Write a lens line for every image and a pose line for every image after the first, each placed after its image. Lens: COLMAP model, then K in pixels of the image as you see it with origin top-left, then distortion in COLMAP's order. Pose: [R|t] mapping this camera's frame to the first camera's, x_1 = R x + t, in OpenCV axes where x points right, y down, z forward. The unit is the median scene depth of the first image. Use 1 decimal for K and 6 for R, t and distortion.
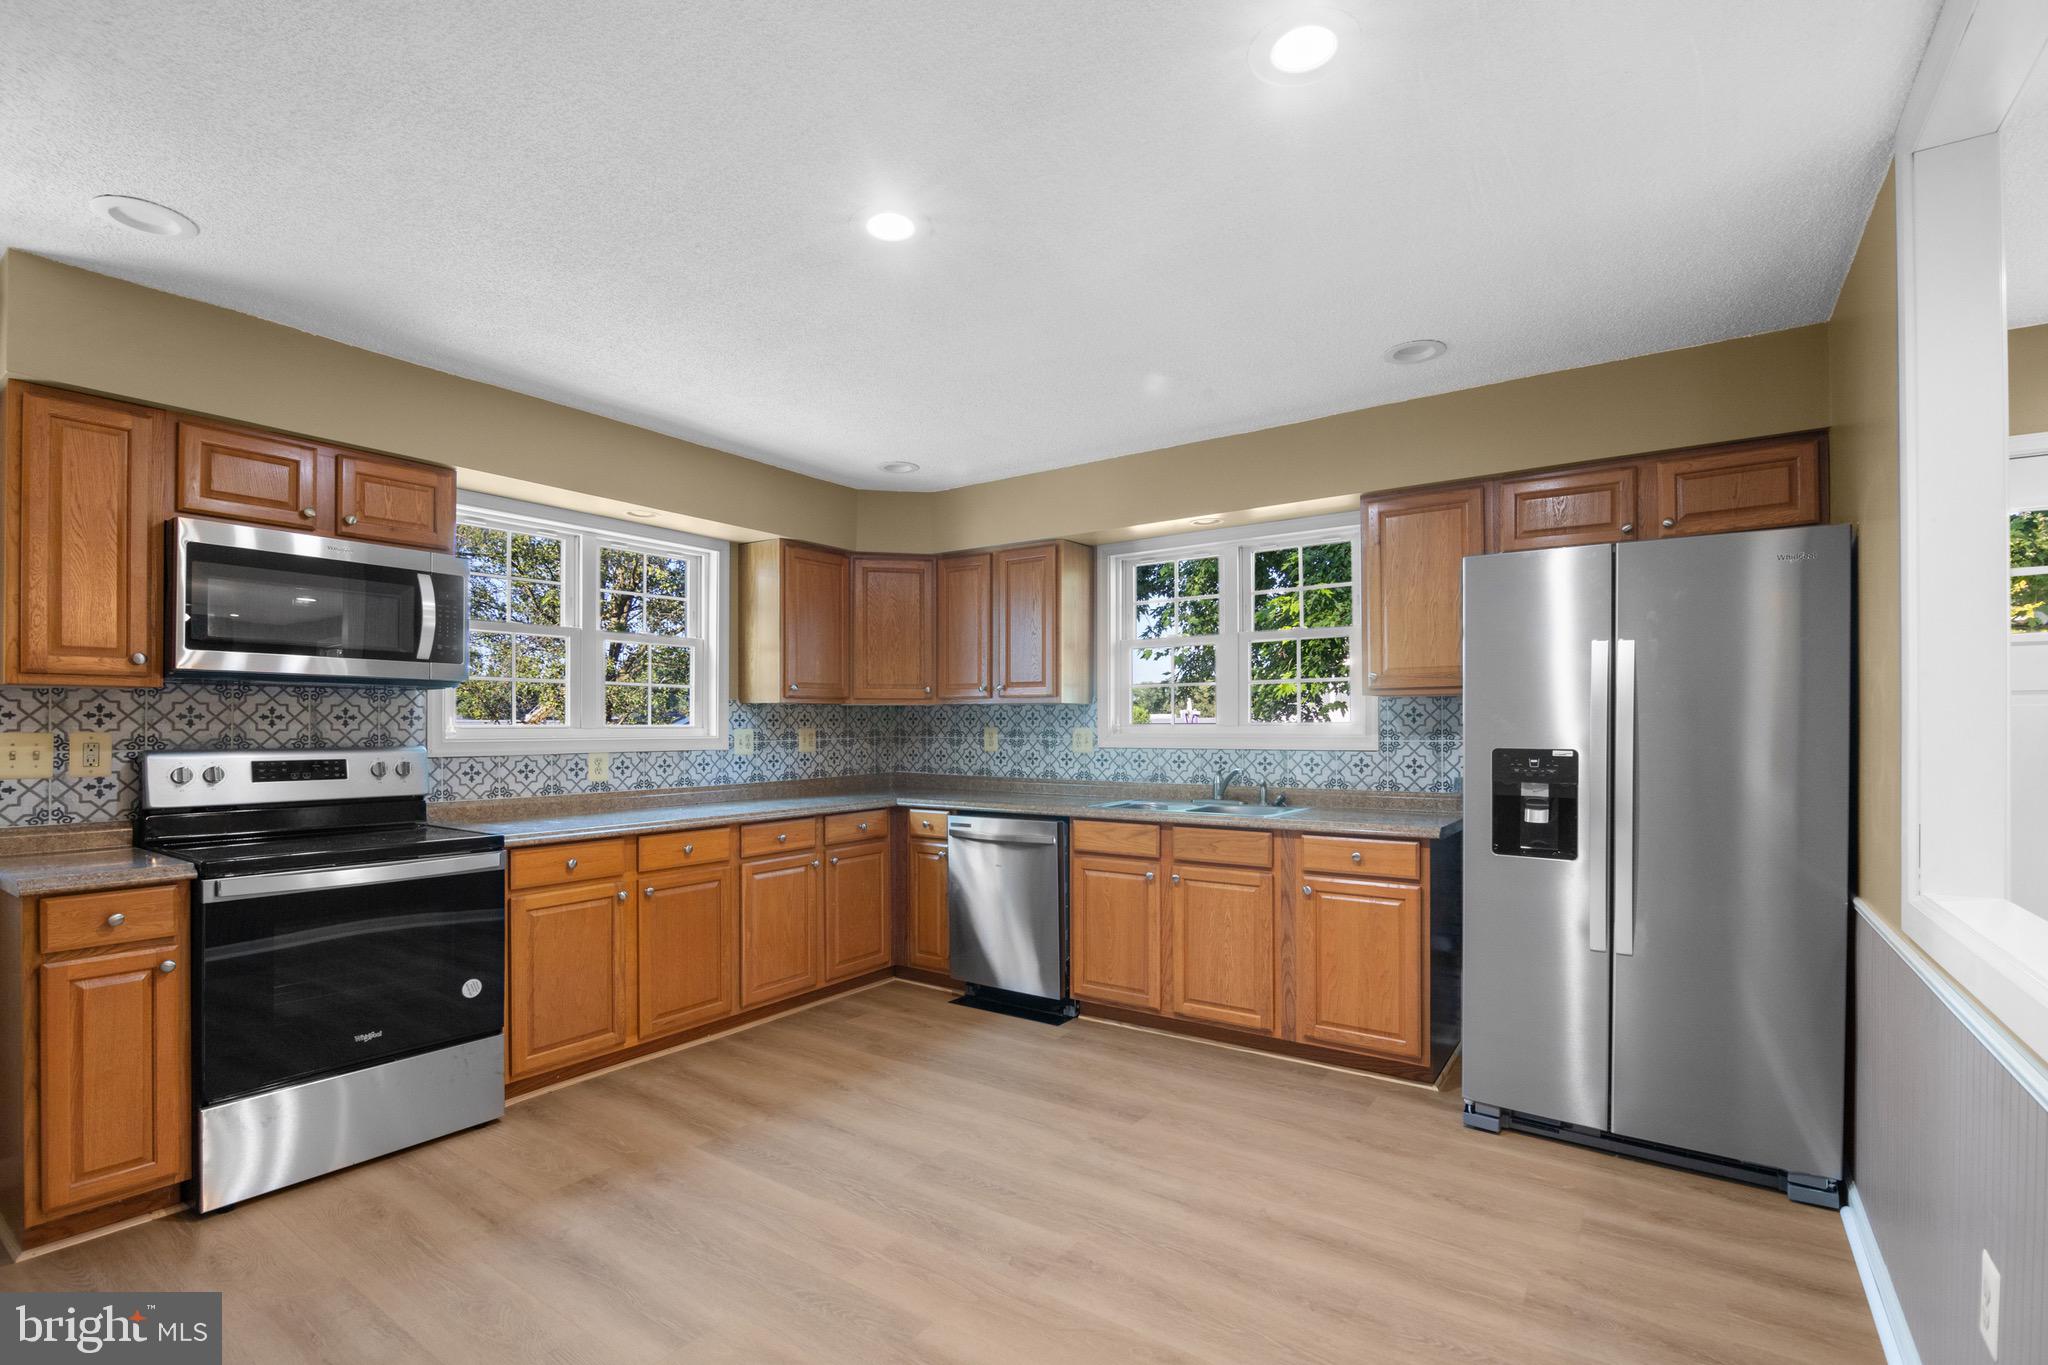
lens RADIAL K [[929.6, 0, 1006.9], [0, 929.6, 720.7], [0, 0, 1]] dist [-0.004326, -0.000015]
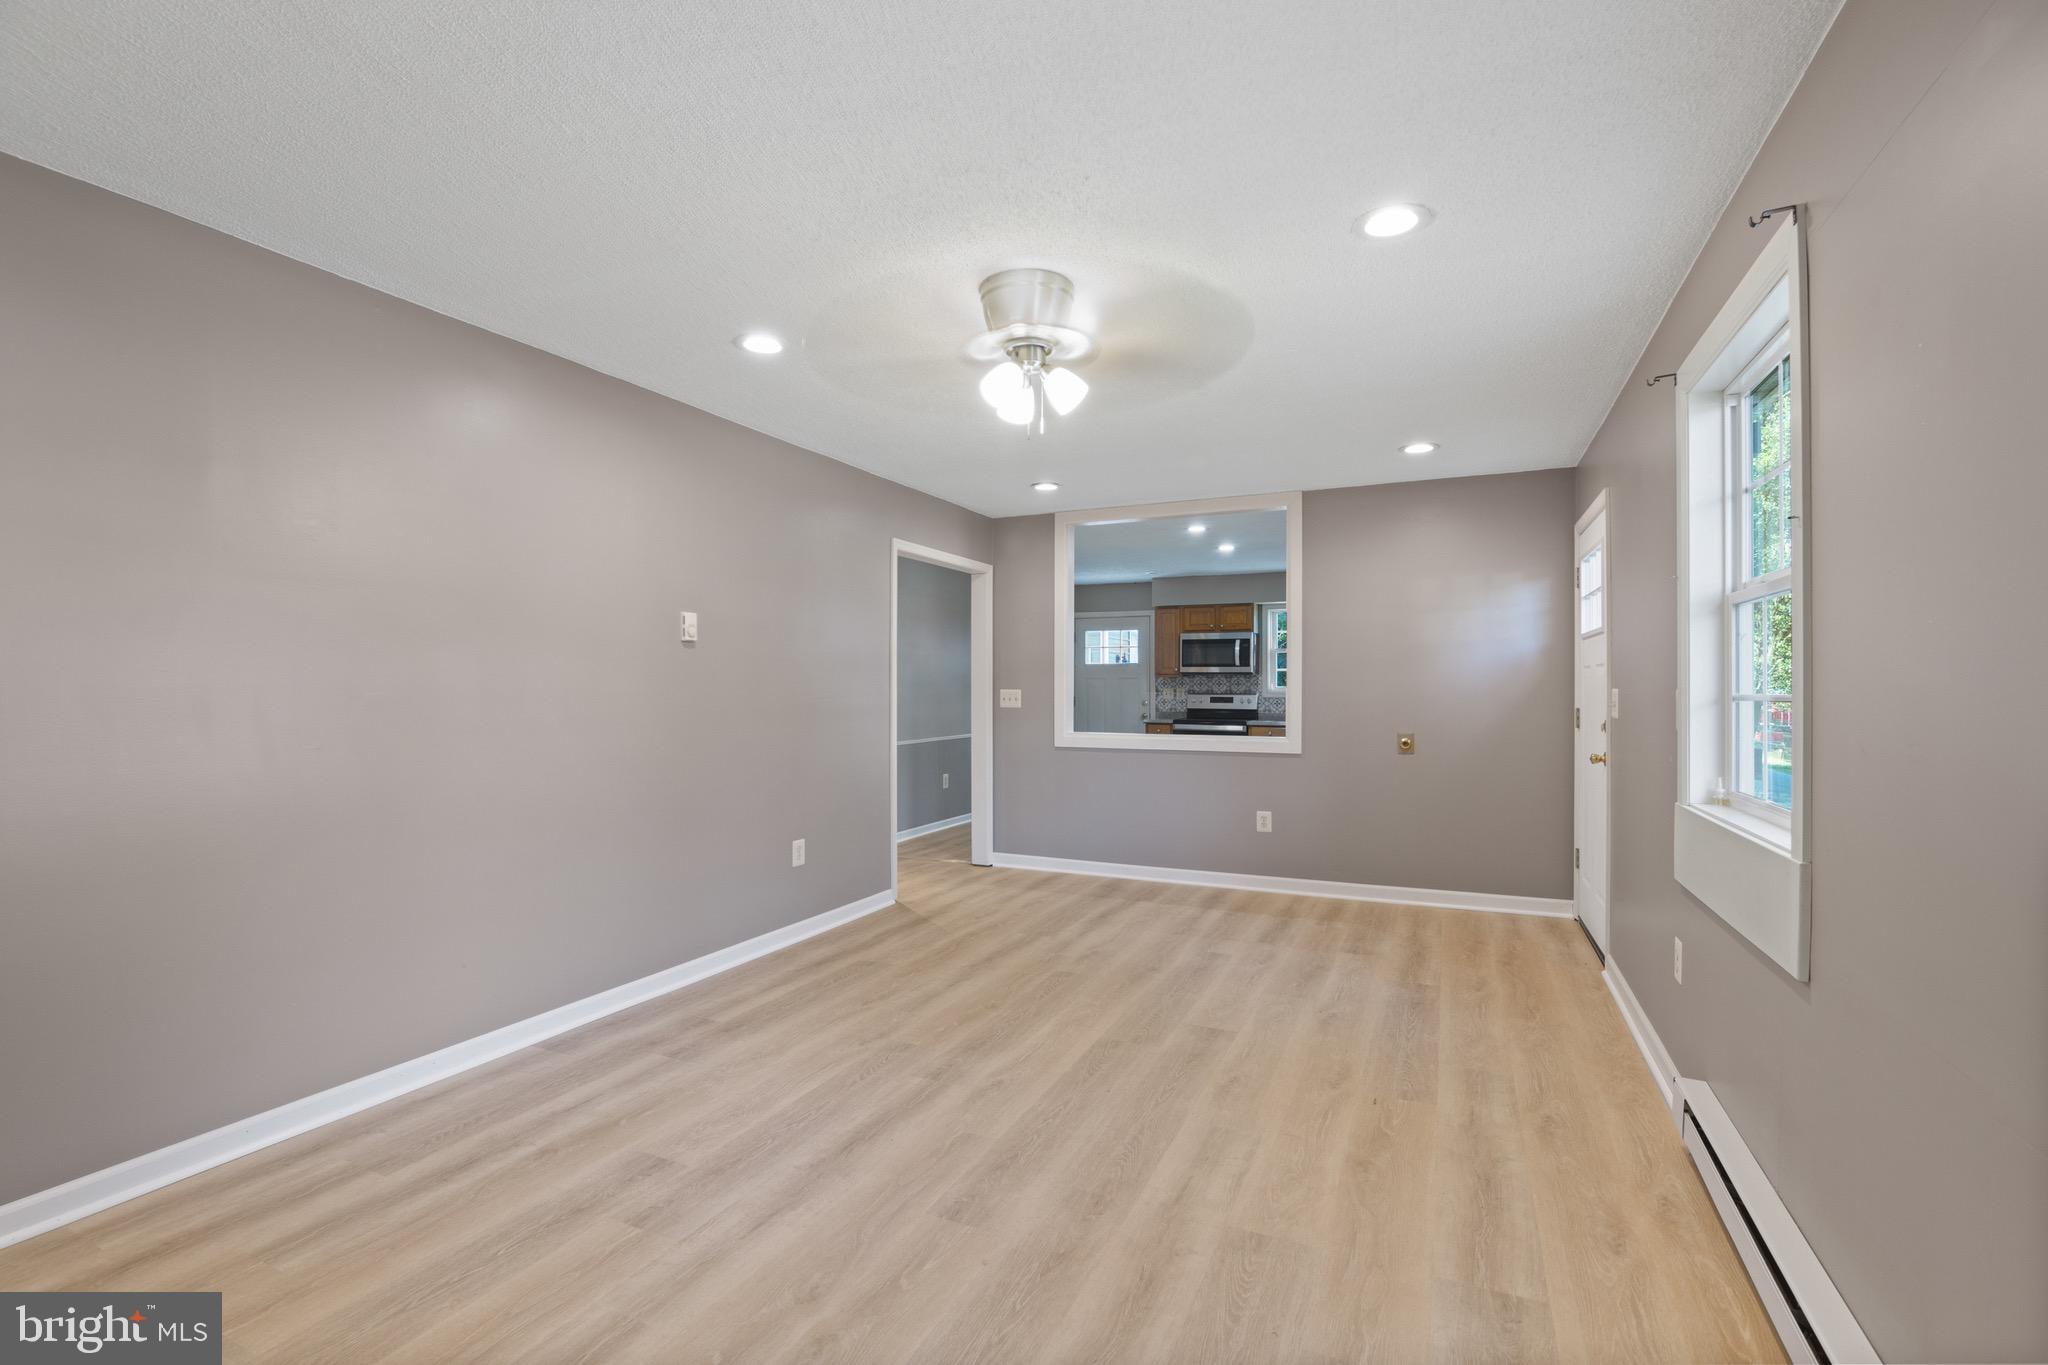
lens RADIAL K [[929.6, 0, 1028.2], [0, 929.6, 692.2], [0, 0, 1]] dist [-0.004326, -0.000015]
pose [[0.178547, -0.012771, -0.983848, 4.172986], [-0.003159, 0.999903, -0.013552, 0.125286], [0.983926, 0.005528, 0.178490, -0.498901]]
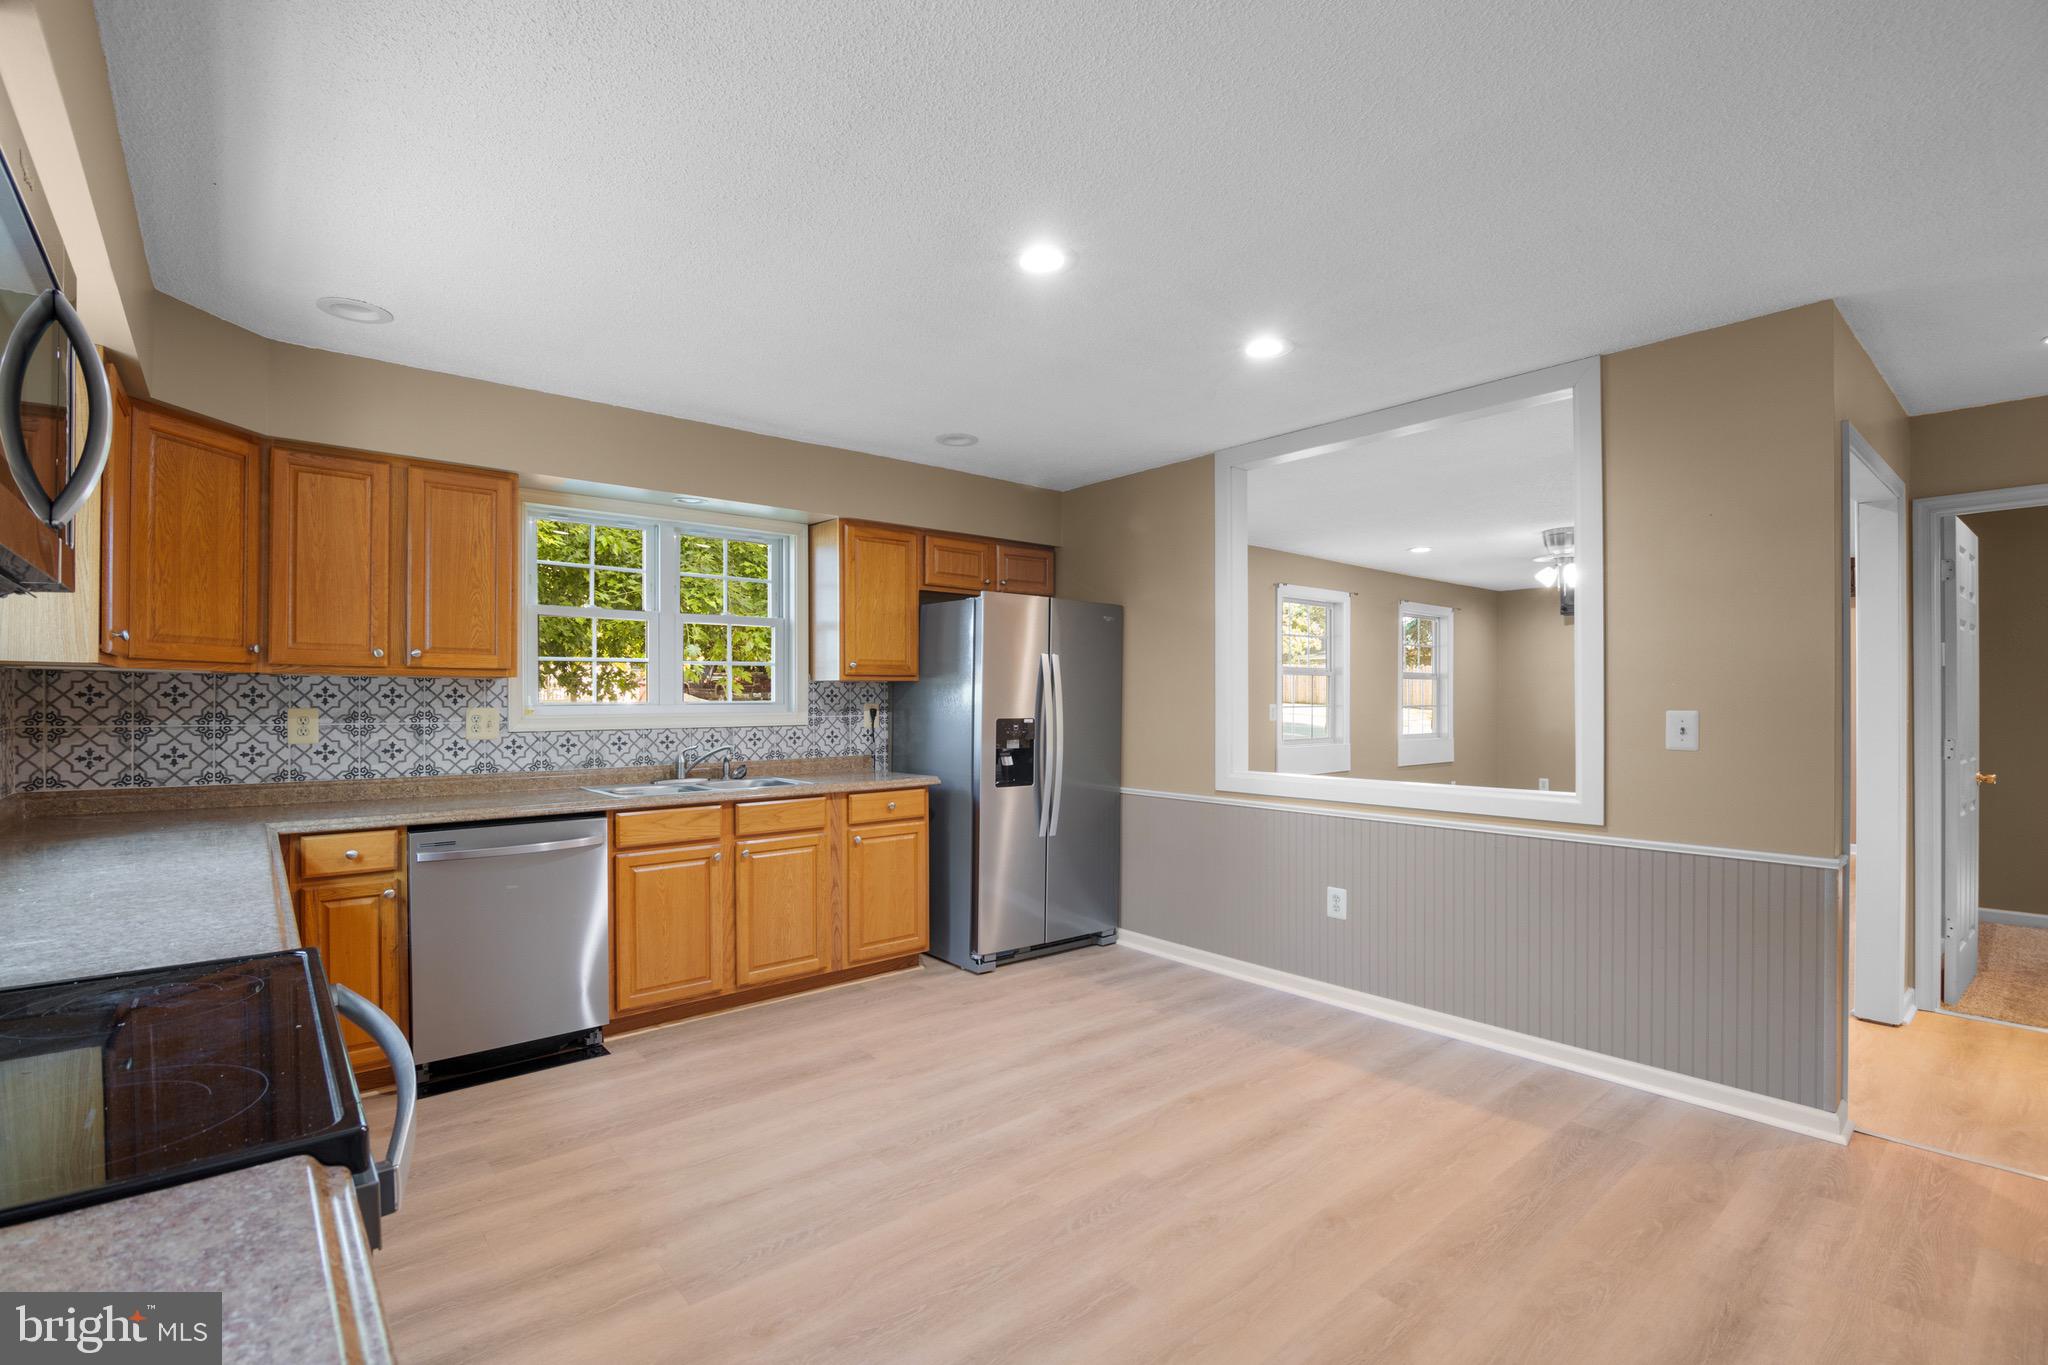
lens RADIAL K [[929.6, 0, 1018.5], [0, 929.6, 695.3], [0, 0, 1]] dist [-0.004326, -0.000015]
pose [[0.252252, 0.008567, 0.967624, -0.708991], [-0.001027, 0.999963, -0.008585, 0.003588], [-0.967661, 0.001172, 0.252252, 0.432818]]
